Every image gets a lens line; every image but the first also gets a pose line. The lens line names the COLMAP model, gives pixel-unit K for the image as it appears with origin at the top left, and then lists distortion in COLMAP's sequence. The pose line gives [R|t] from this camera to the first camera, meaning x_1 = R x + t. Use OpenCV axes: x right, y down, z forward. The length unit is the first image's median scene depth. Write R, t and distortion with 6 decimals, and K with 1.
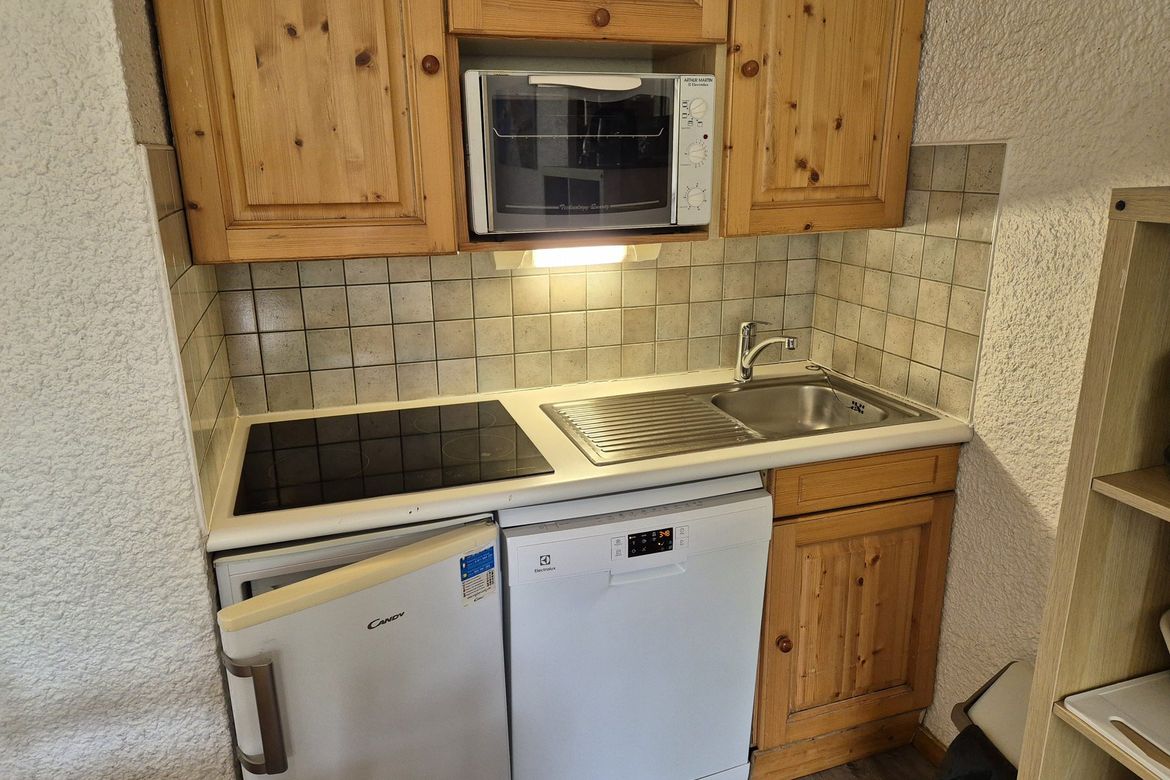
lens RADIAL K [[804.0, 0, 584.1], [0, 804.0, 389.5], [0, 0, 1]] dist [0.063301, -0.014709]
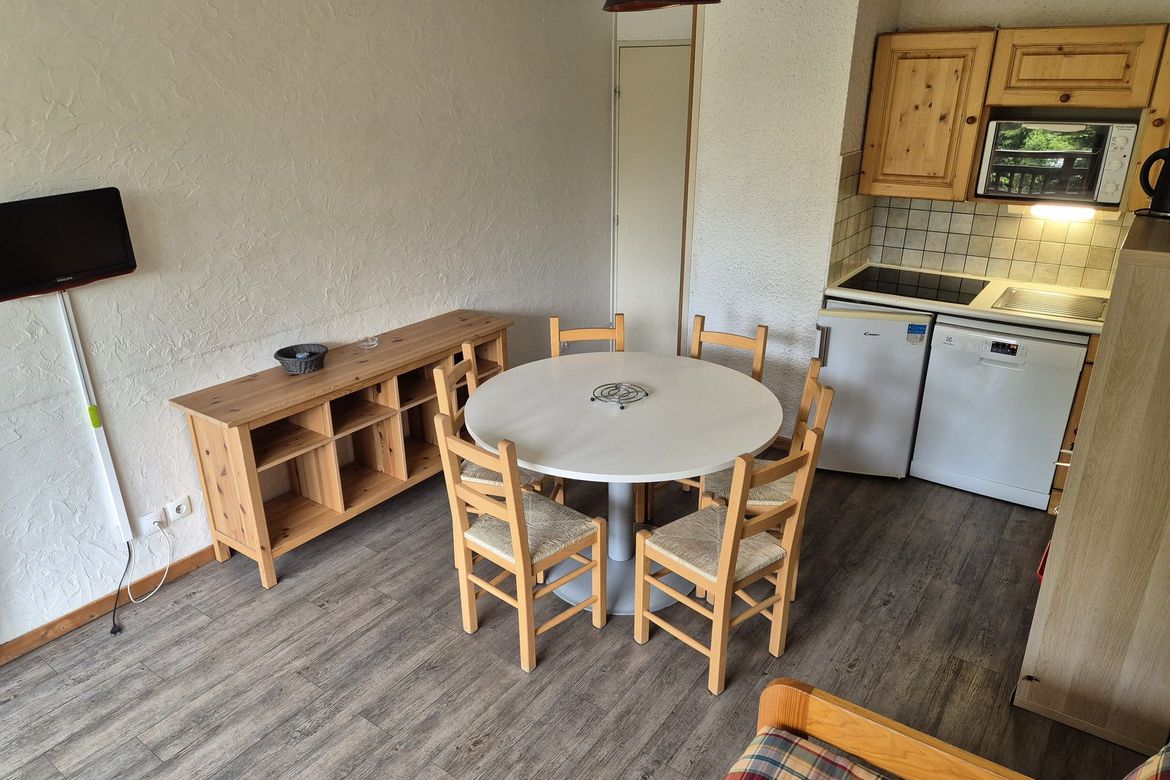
lens RADIAL K [[804.0, 0, 584.3], [0, 804.0, 389.7], [0, 0, 1]] dist [0.063301, -0.014709]
pose [[0.604495, 0.303898, -0.736363, 1.069674], [-0.230758, 0.951542, 0.203269, 0.113566], [0.762454, 0.047046, 0.645330, -1.287980]]
